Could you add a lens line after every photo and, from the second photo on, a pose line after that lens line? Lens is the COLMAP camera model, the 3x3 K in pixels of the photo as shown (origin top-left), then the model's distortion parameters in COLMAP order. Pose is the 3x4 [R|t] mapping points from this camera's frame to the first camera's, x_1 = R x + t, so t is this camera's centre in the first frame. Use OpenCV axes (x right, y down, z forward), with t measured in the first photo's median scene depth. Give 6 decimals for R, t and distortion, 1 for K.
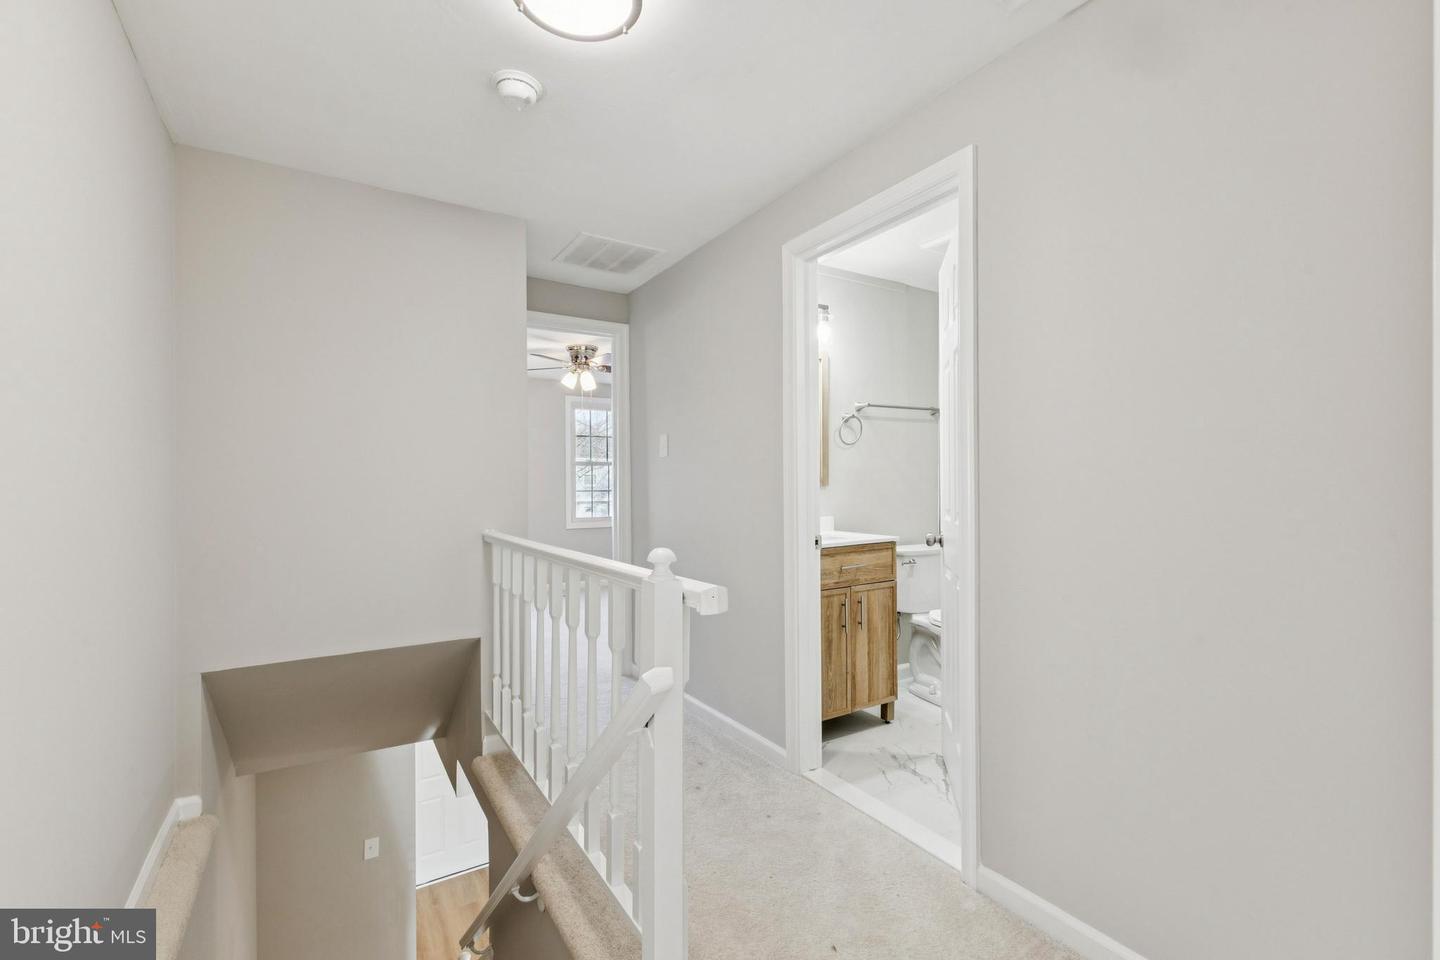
lens RADIAL K [[630.5, 0, 721.2], [0, 630.5, 480.7], [0, 0, 1]] dist [0.016150, -0.000820]
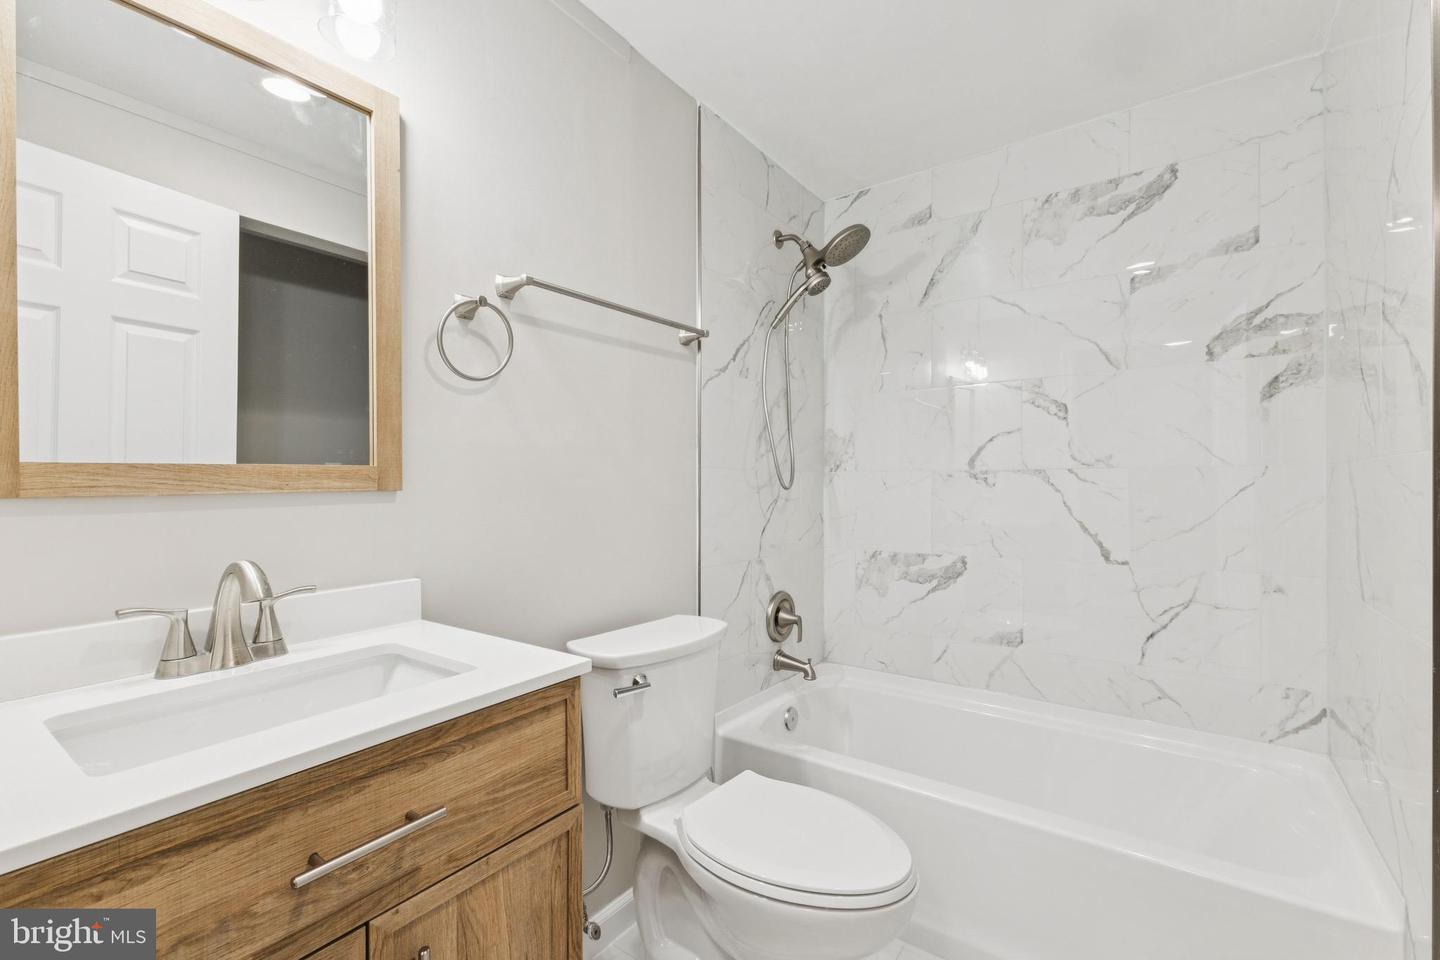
lens RADIAL K [[630.5, 0, 718.9], [0, 630.5, 483.2], [0, 0, 1]] dist [0.016150, -0.000820]
pose [[0.923387, 0.002952, 0.383858, 0.197993], [0.000165, 0.999967, -0.008086, 0.006663], [-0.383870, 0.007530, 0.923357, 0.620186]]
